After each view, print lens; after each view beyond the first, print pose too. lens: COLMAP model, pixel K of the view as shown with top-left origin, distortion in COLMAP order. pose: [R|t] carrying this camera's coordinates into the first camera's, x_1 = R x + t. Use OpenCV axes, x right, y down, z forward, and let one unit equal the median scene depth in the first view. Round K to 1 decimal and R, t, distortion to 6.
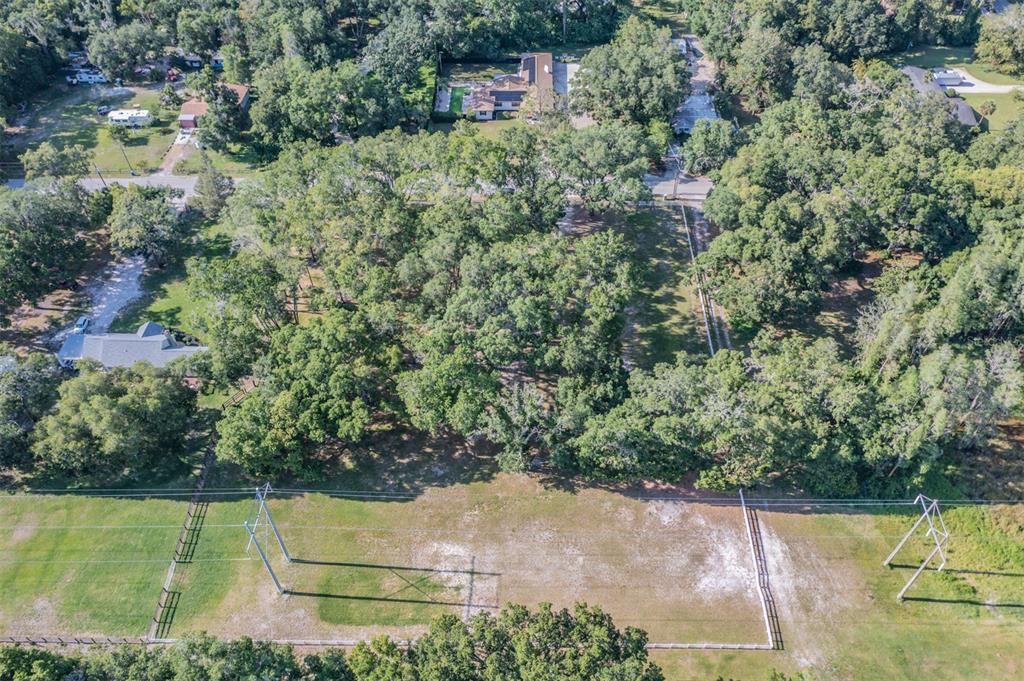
lens RADIAL K [[800.7, 0, 513.1], [0, 800.7, 339.8], [0, 0, 1]] dist [-0.013540, 0.001838]
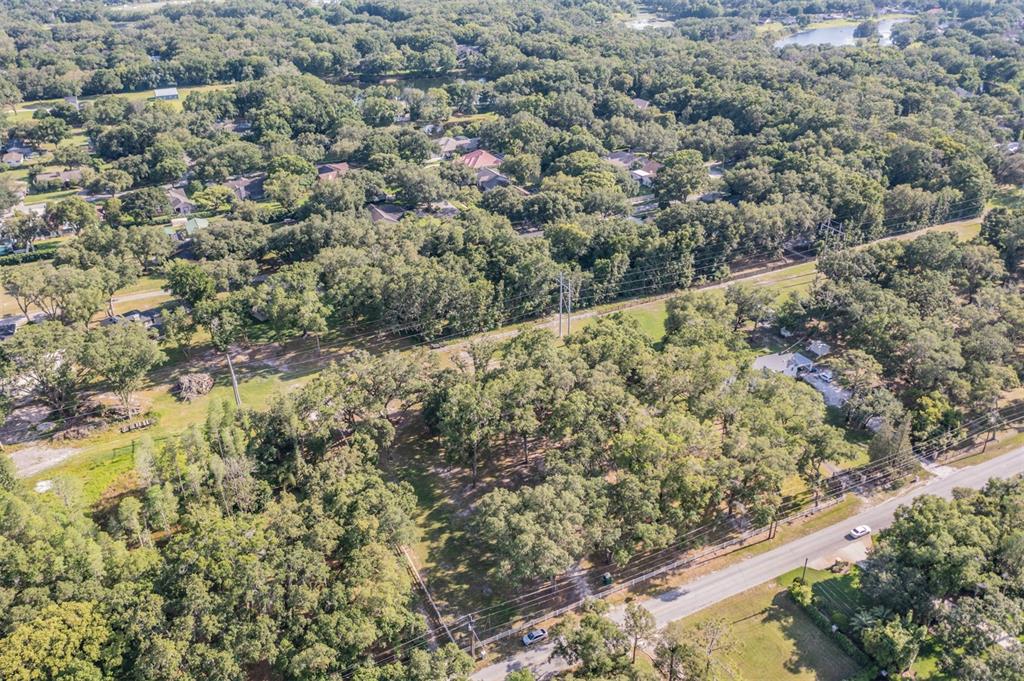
lens RADIAL K [[800.7, 0, 514.7], [0, 800.7, 341.2], [0, 0, 1]] dist [-0.013540, 0.001838]
pose [[-0.890498, 0.227210, -0.394194, 0.584576], [-0.322219, 0.296752, 0.898951, -1.400949], [0.321228, 0.927531, -0.191046, 1.308922]]
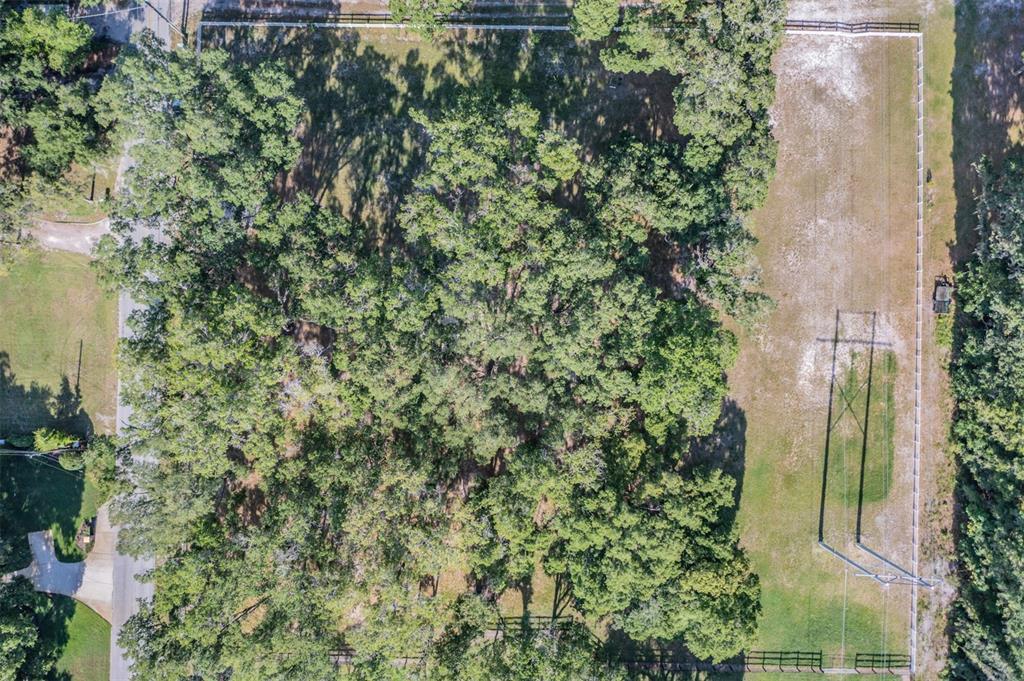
lens RADIAL K [[800.7, 0, 512.0], [0, 800.7, 341.1], [0, 0, 1]] dist [-0.013540, 0.001838]
pose [[0.004393, -0.999789, 0.020084, -0.070930], [0.745692, 0.016657, 0.666083, -0.588298], [-0.666276, 0.012050, 0.745607, 0.554377]]
